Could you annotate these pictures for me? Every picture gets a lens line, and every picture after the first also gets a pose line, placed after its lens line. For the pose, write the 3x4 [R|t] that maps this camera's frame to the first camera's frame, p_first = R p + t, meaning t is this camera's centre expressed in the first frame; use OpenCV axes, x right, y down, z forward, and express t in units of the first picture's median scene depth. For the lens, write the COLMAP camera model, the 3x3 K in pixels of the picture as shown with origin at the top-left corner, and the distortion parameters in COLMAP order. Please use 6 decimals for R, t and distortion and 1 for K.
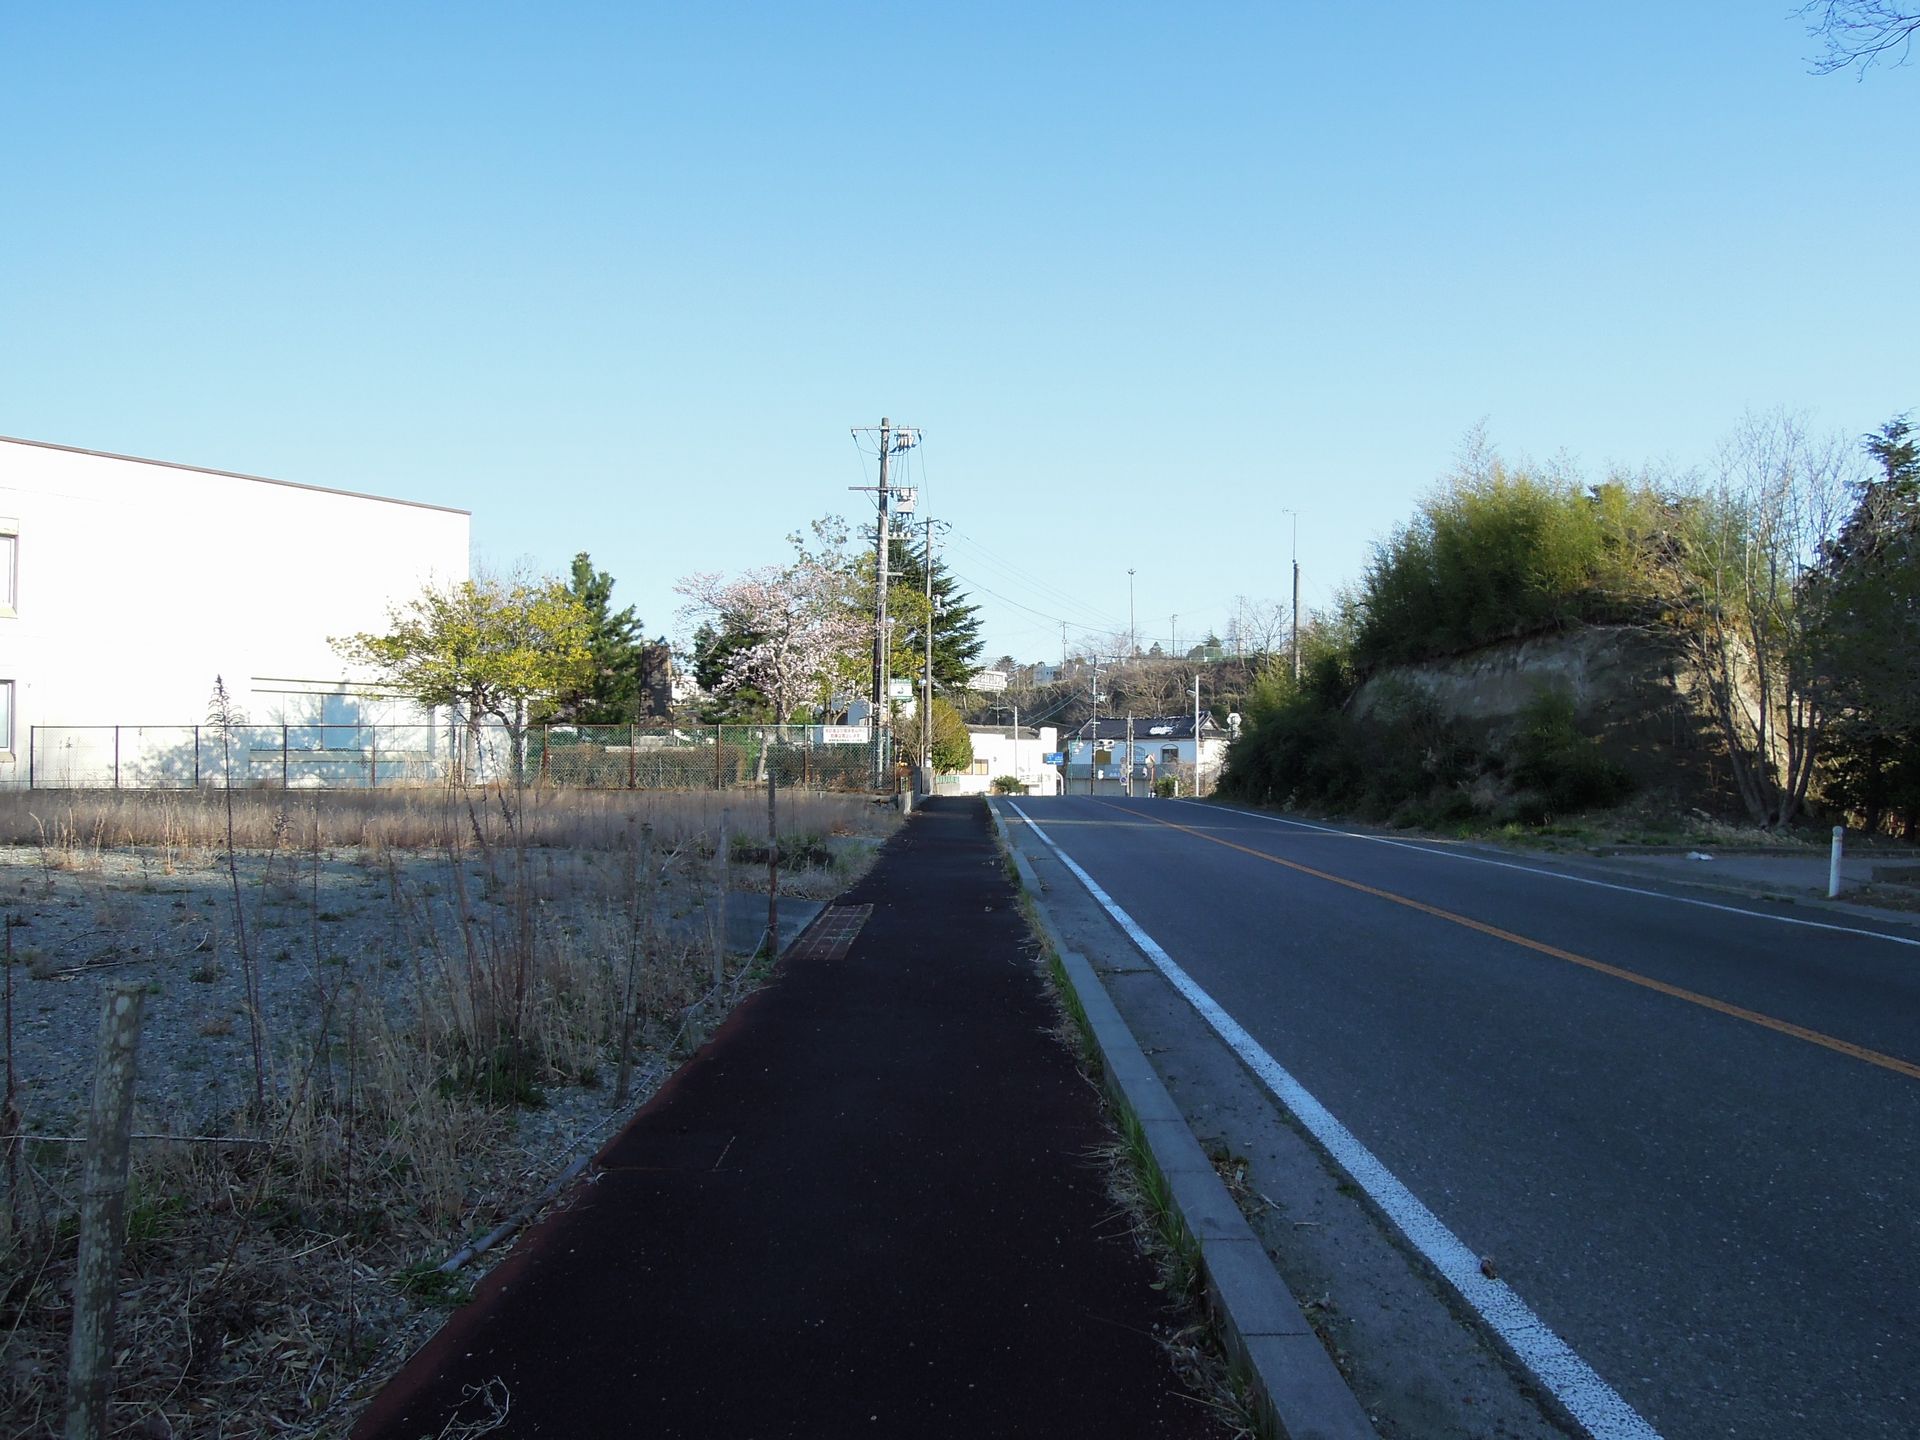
lens RADIAL K [[1399.1, 0, 960.0], [0, 1399.1, 720.0], [0, 0, 1]] dist [-0.014916, -0.001430]
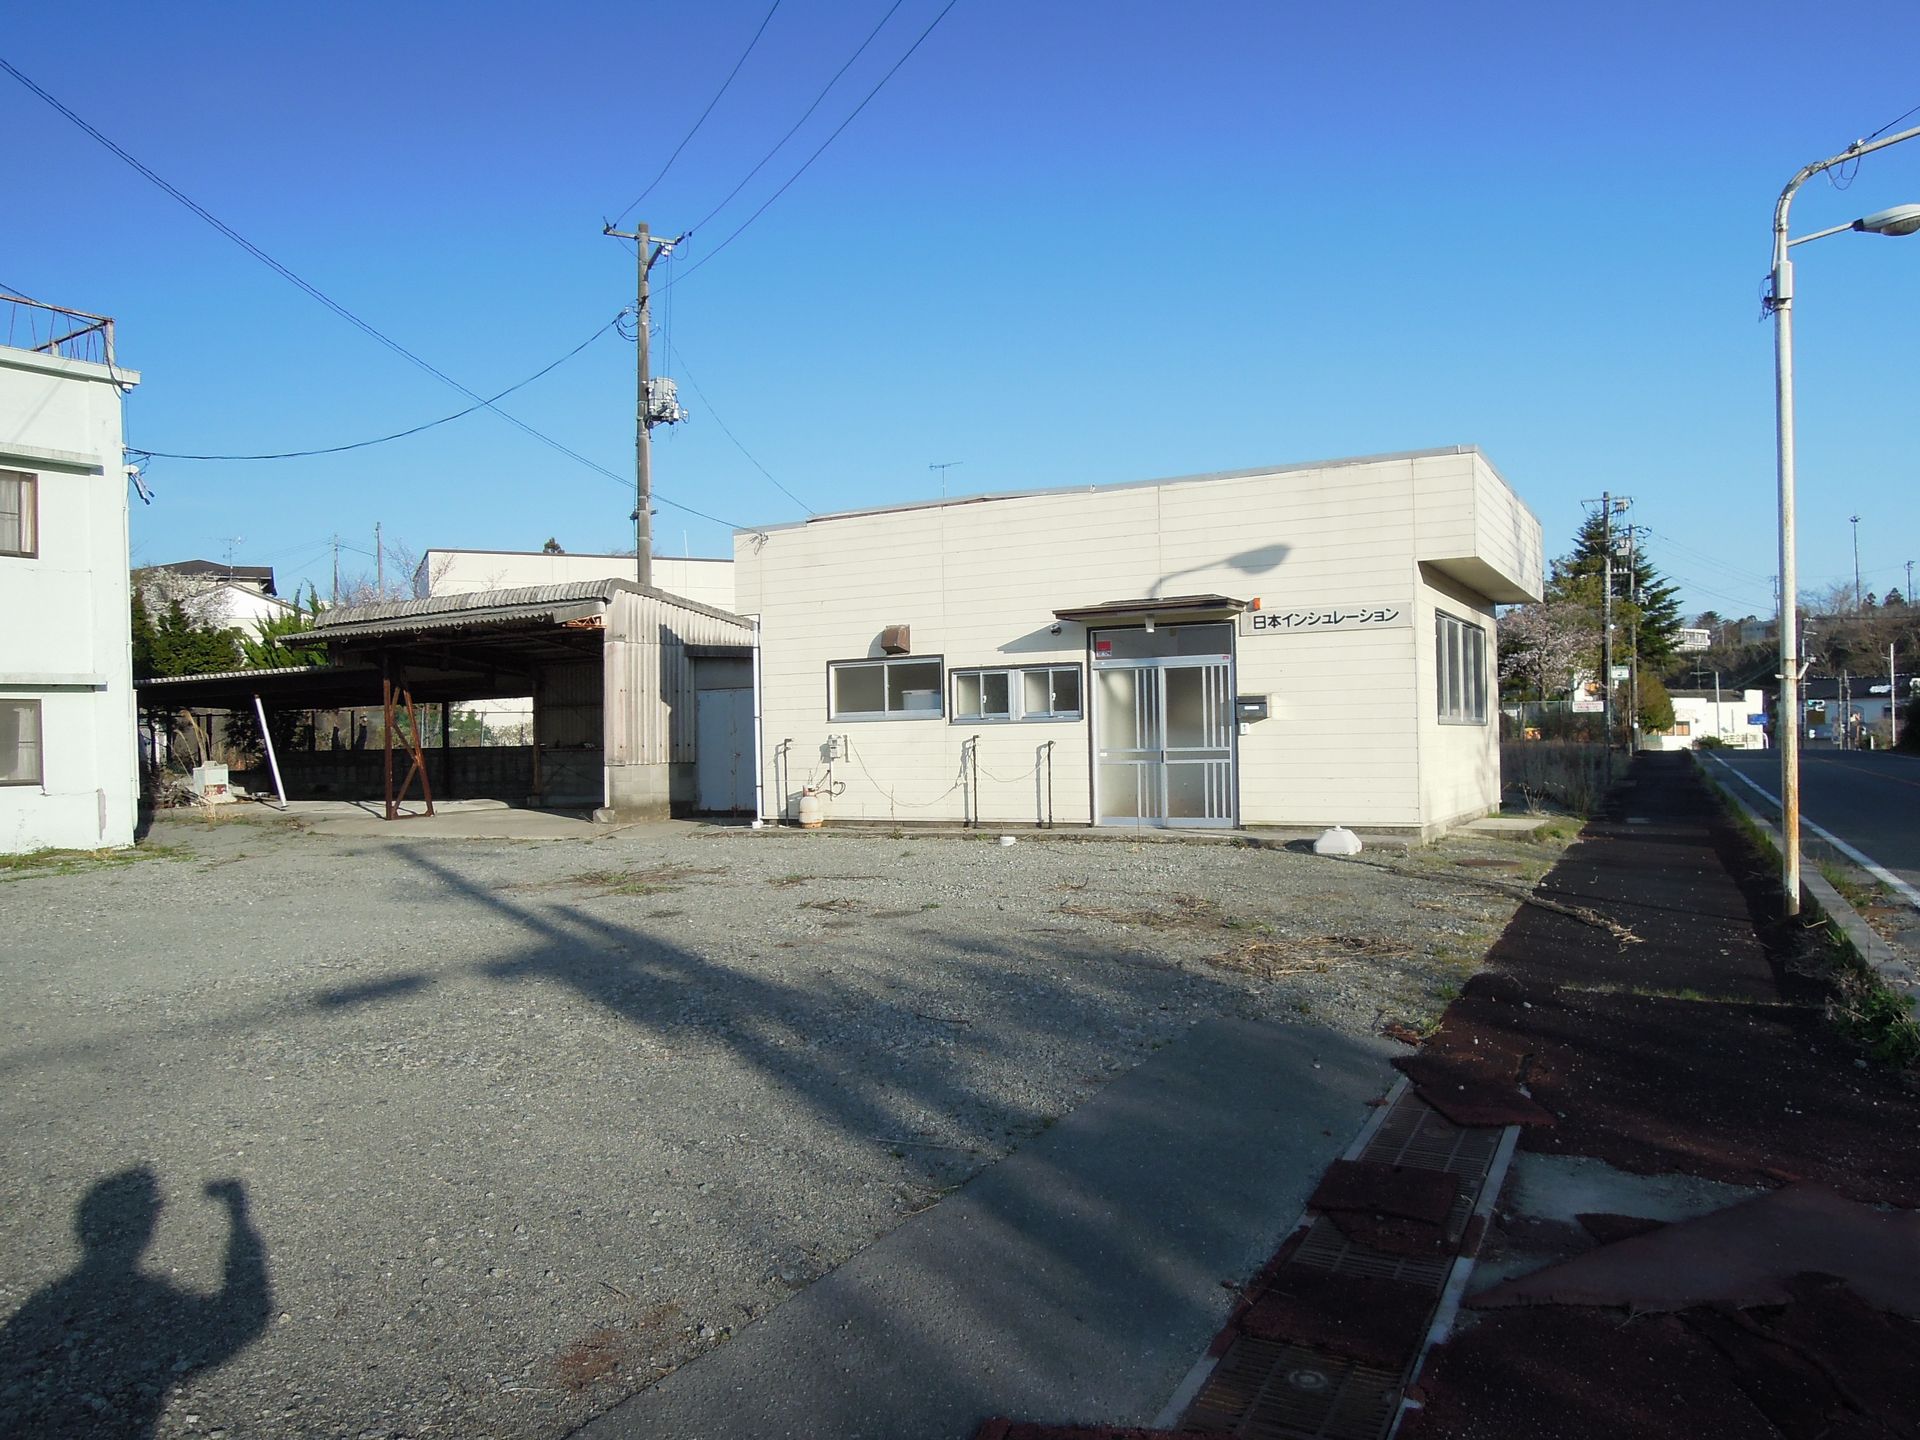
lens RADIAL K [[1399.1, 0, 960.0], [0, 1399.1, 720.0], [0, 0, 1]] dist [-0.014916, -0.001430]
pose [[0.894795, -0.018836, -0.446079, -0.005032], [0.028757, 0.999467, 0.015481, -0.007130], [0.445549, -0.026681, 0.894860, -0.270788]]
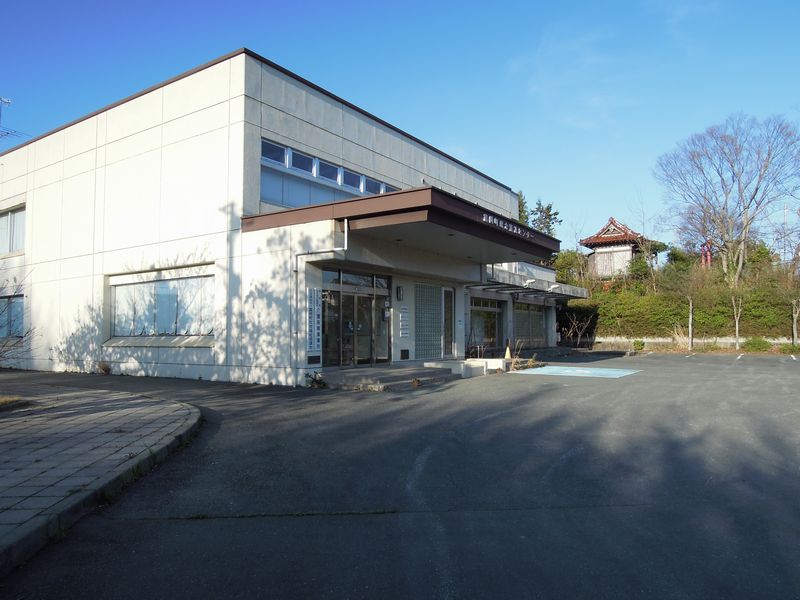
lens RADIAL K [[583.0, 0, 400.0], [0, 583.0, 300.0], [0, 0, 1]] dist [-0.014916, -0.001430]
pose [[0.098099, -0.055293, -0.993639, -0.001942], [0.031592, 0.998125, -0.052424, 0.009713], [0.994675, -0.026248, 0.099662, 0.460827]]
